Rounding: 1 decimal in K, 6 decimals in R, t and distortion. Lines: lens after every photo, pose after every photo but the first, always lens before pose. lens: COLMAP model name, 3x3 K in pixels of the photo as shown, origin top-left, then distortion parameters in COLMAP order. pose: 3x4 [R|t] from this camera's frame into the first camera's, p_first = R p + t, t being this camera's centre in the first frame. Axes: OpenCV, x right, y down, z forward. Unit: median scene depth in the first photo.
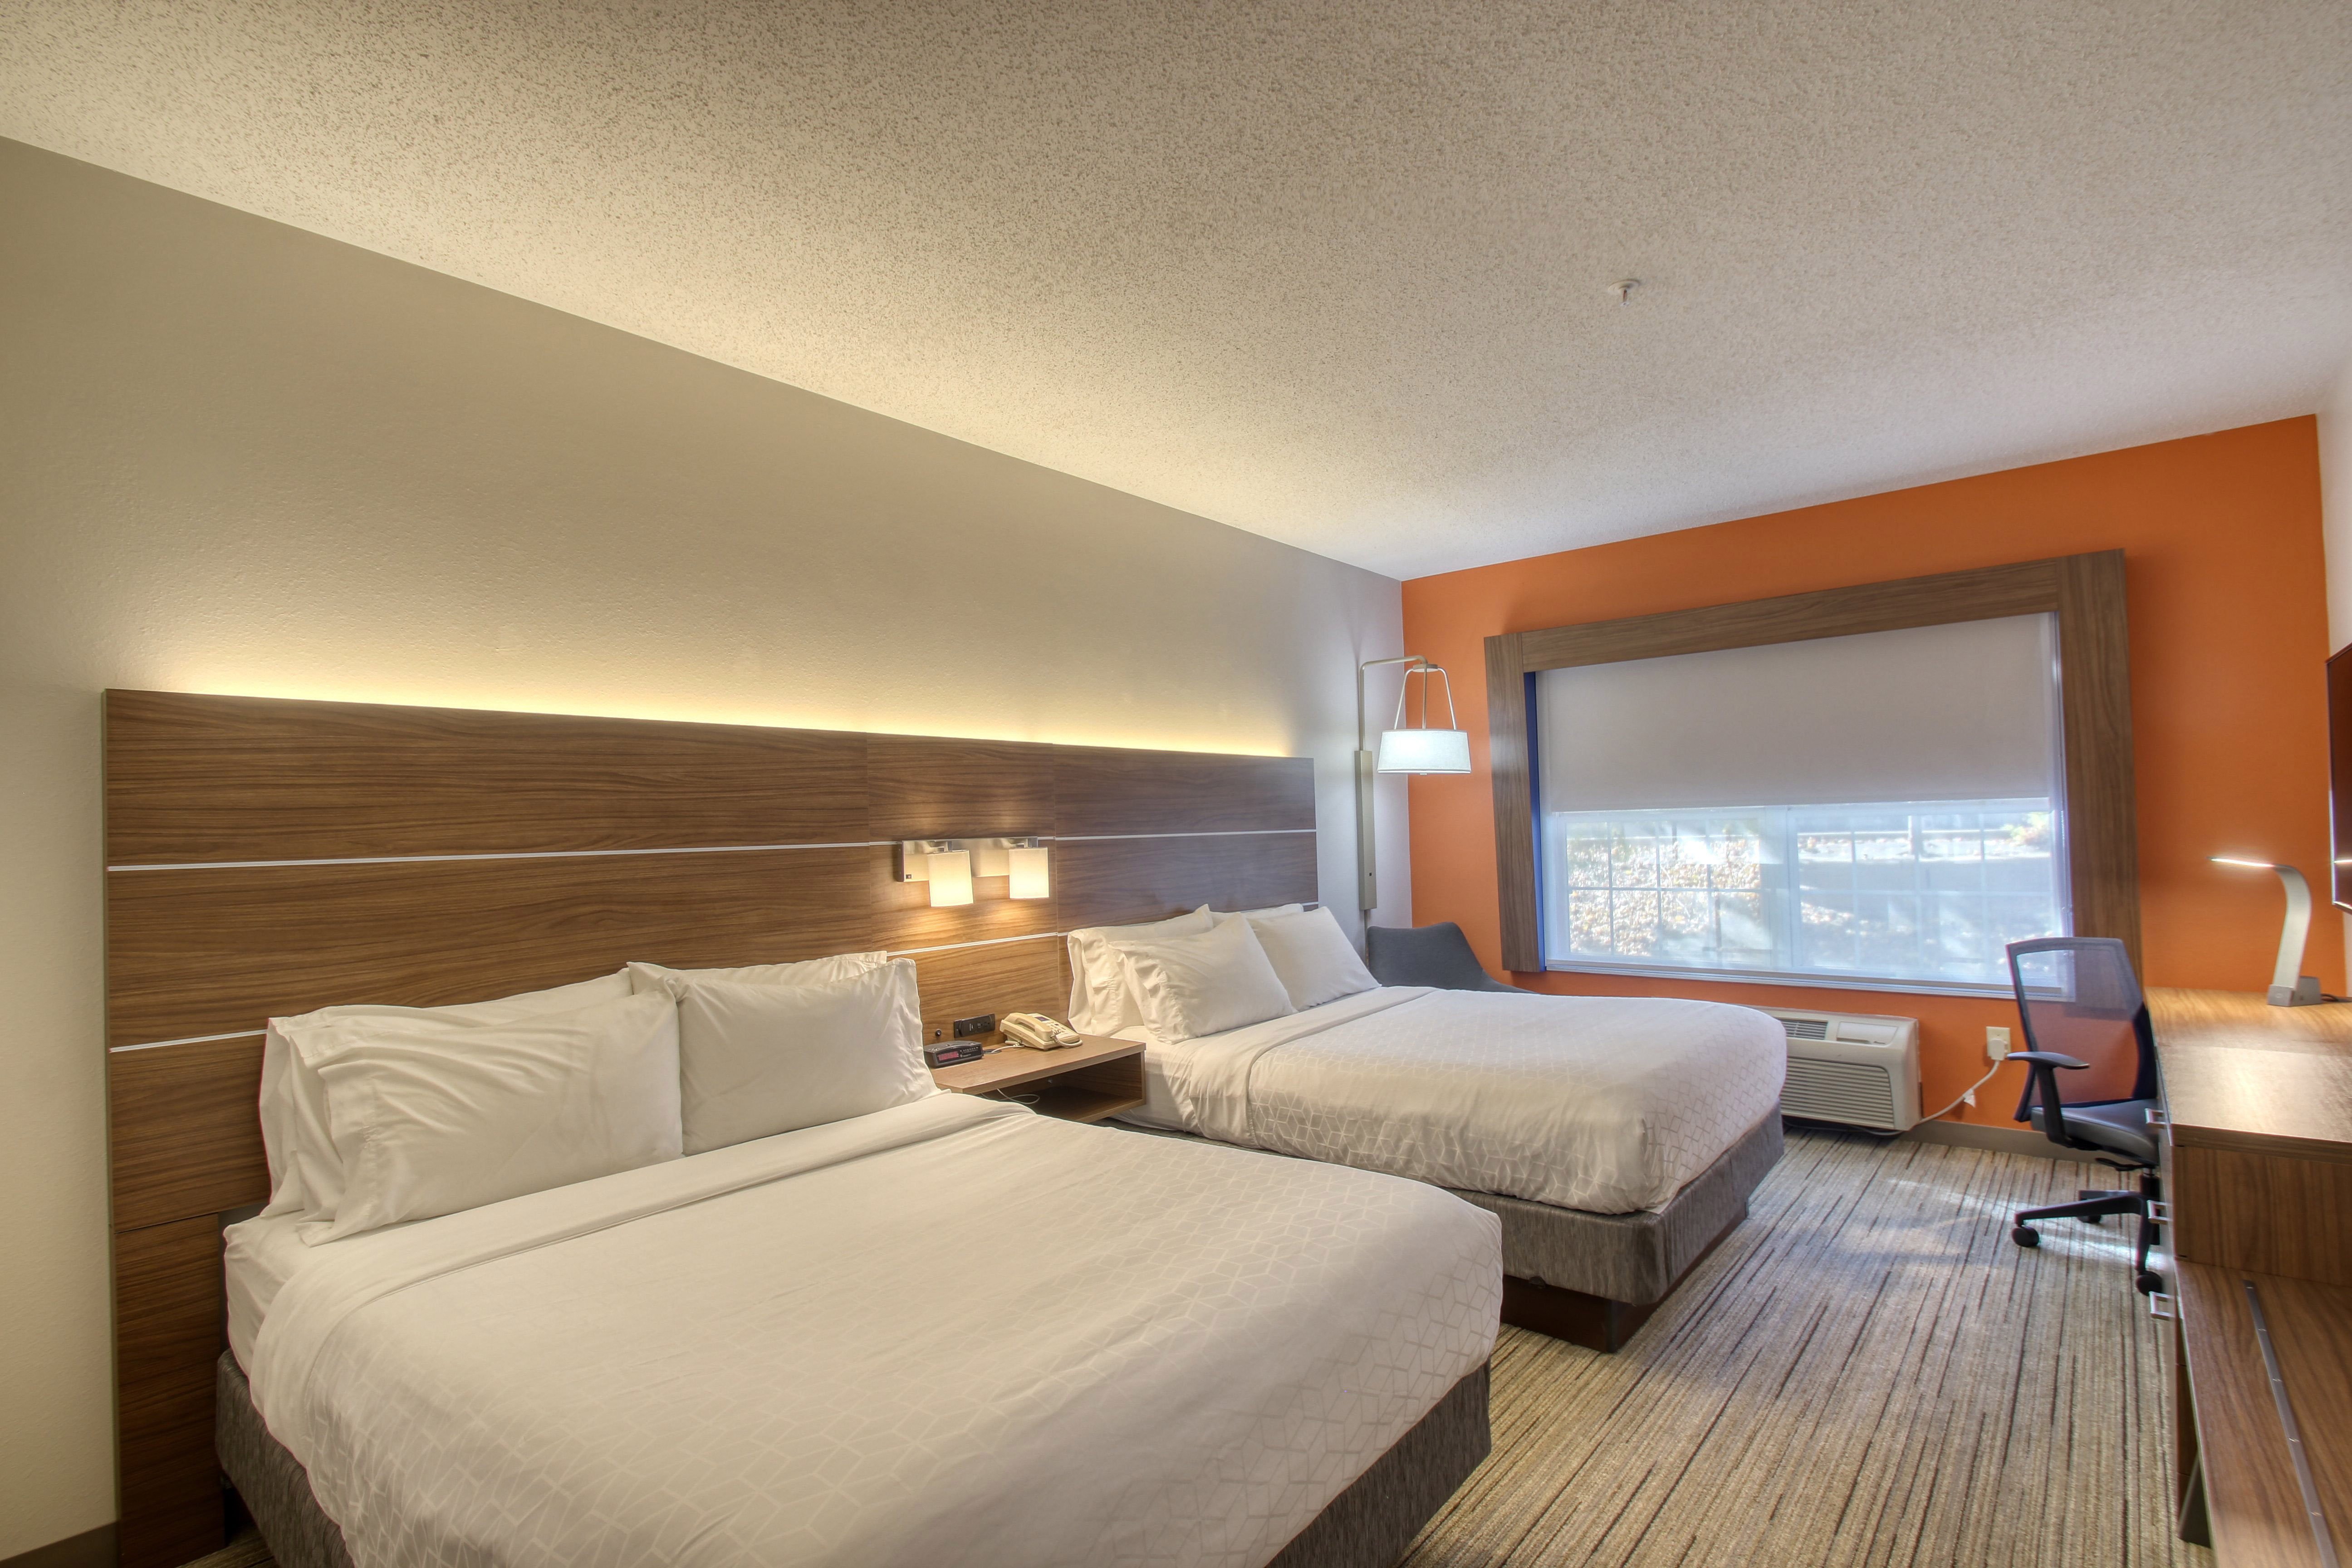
lens RADIAL K [[1082.6, 0, 1175.0], [0, 1082.6, 803.8], [0, 0, 1]] dist [0.009897, -0.017568]
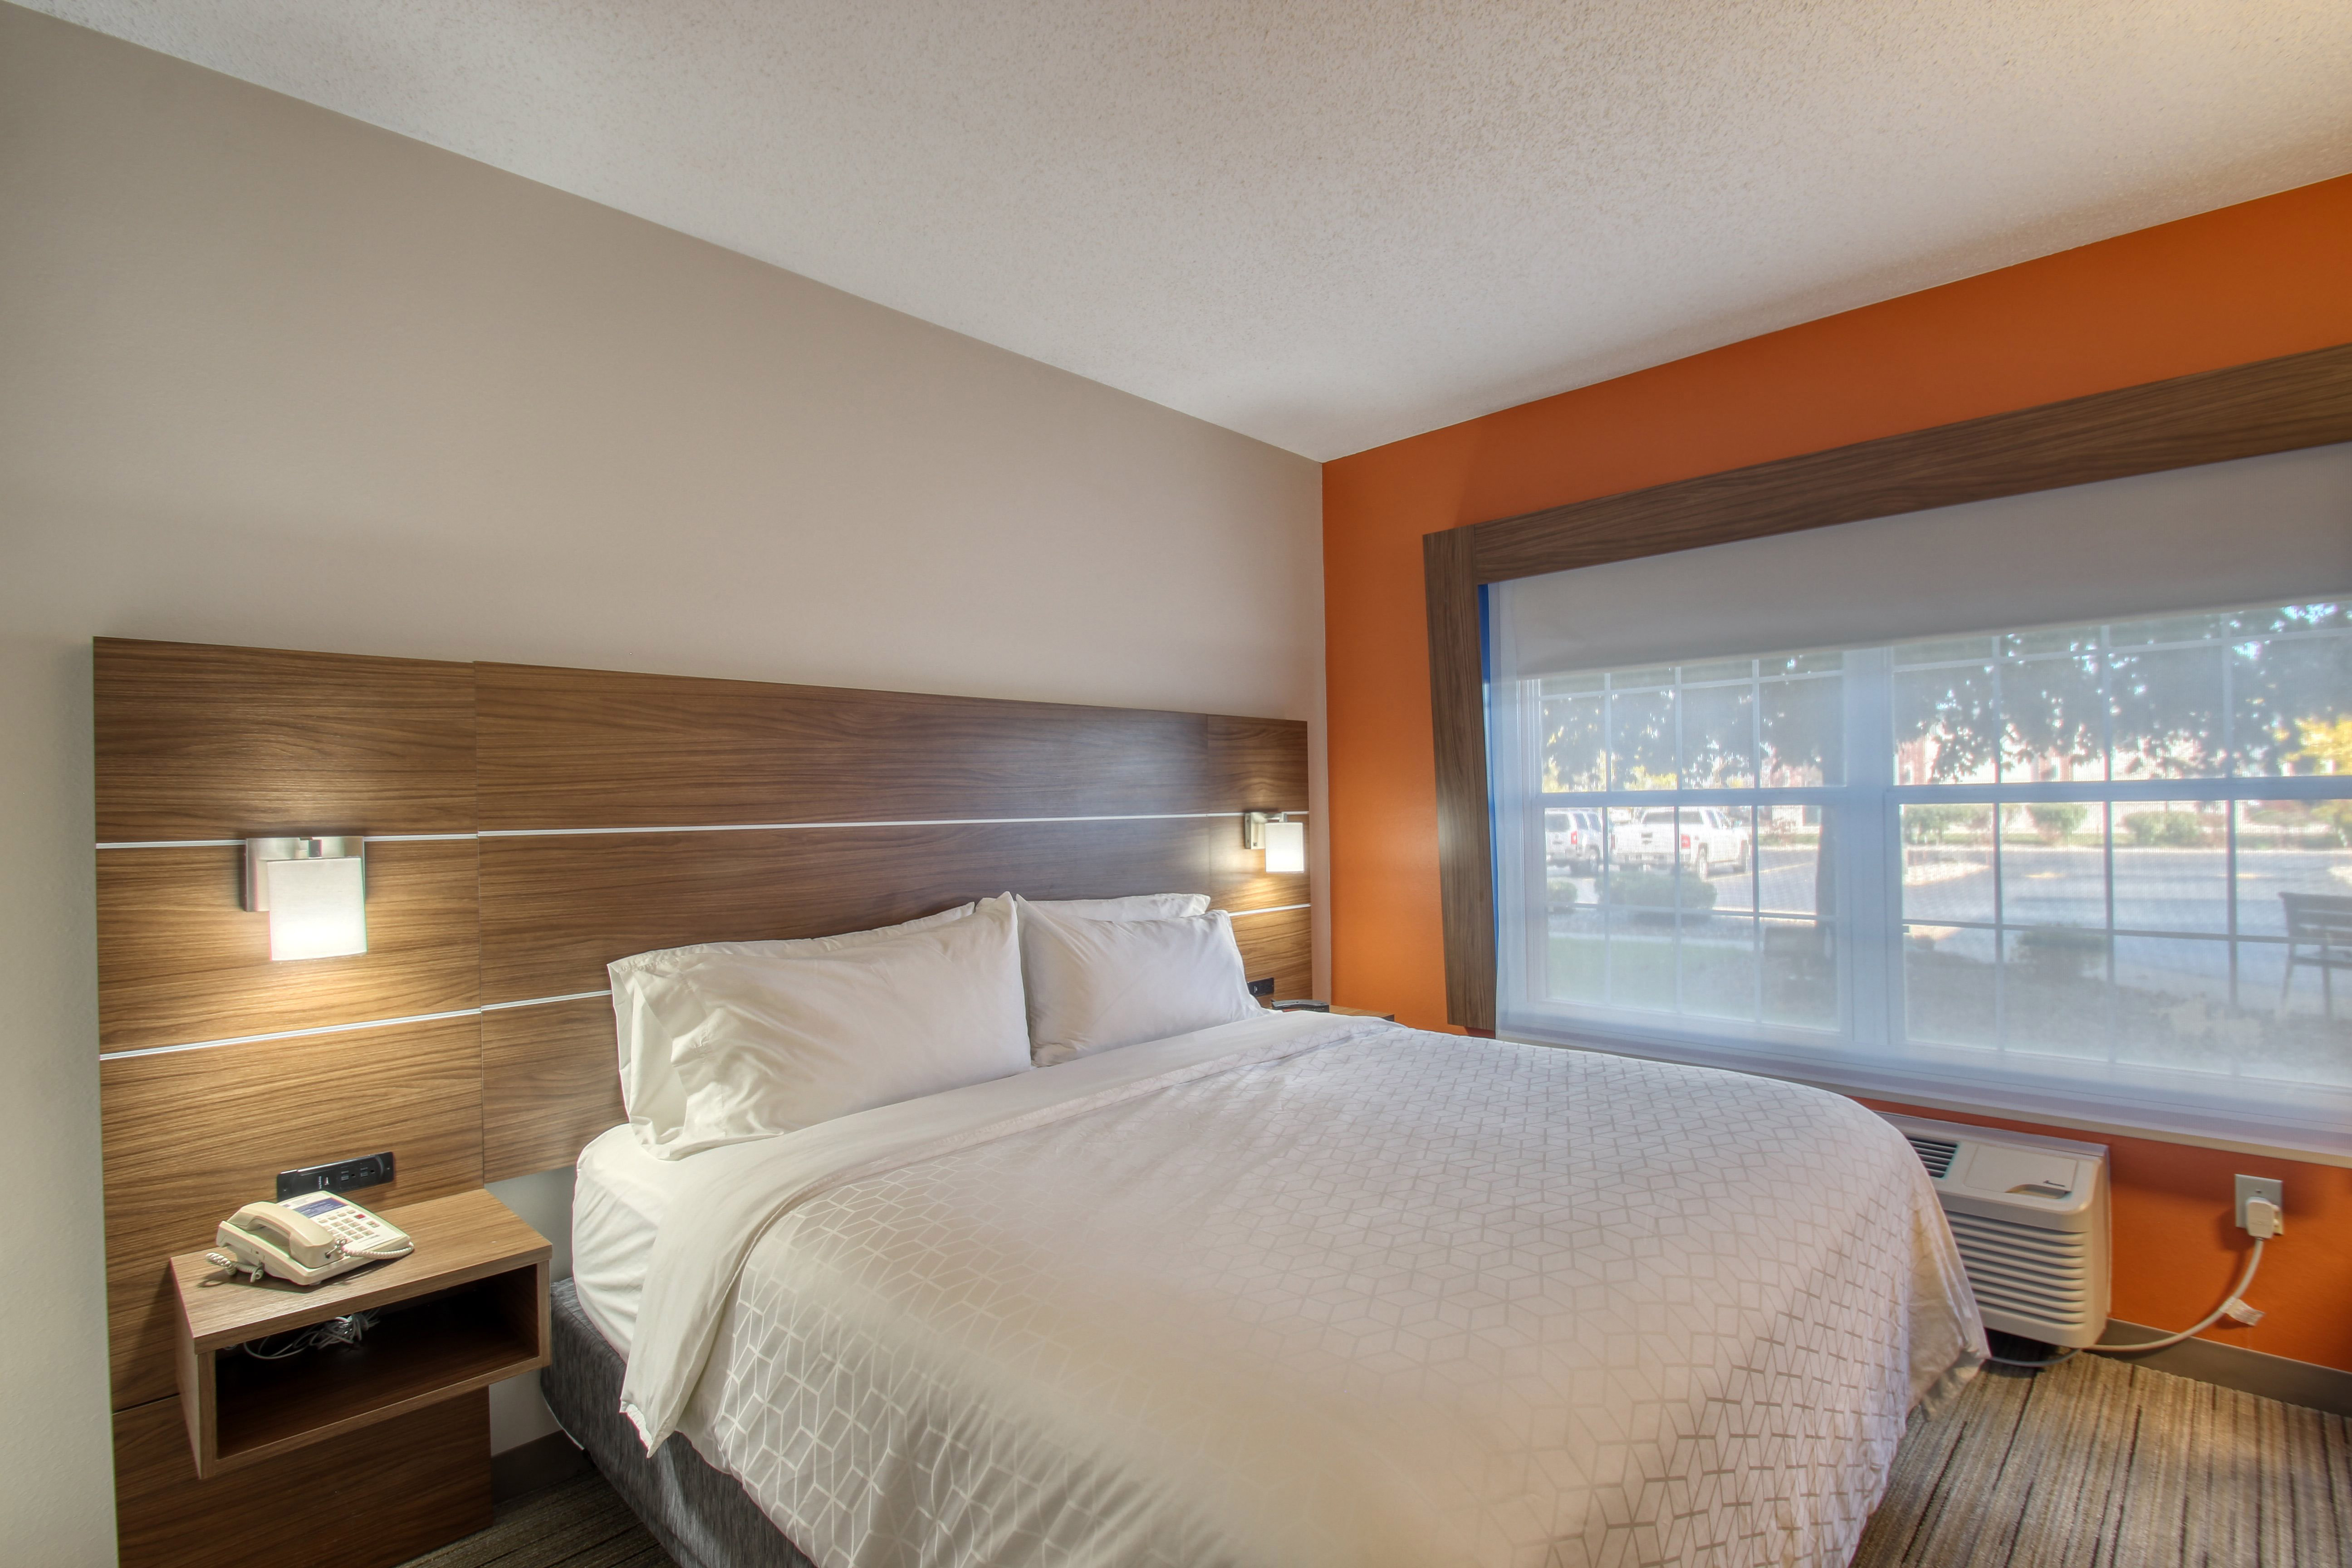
lens RADIAL K [[1084.8, 0, 1165.7], [0, 1084.8, 780.2], [0, 0, 1]] dist [0.011705, -0.027118]
pose [[0.997964, -0.001817, -0.063759, 0.267869], [0.001917, 0.999997, 0.001515, 0.004048], [0.063756, -0.001634, 0.997964, 0.489251]]
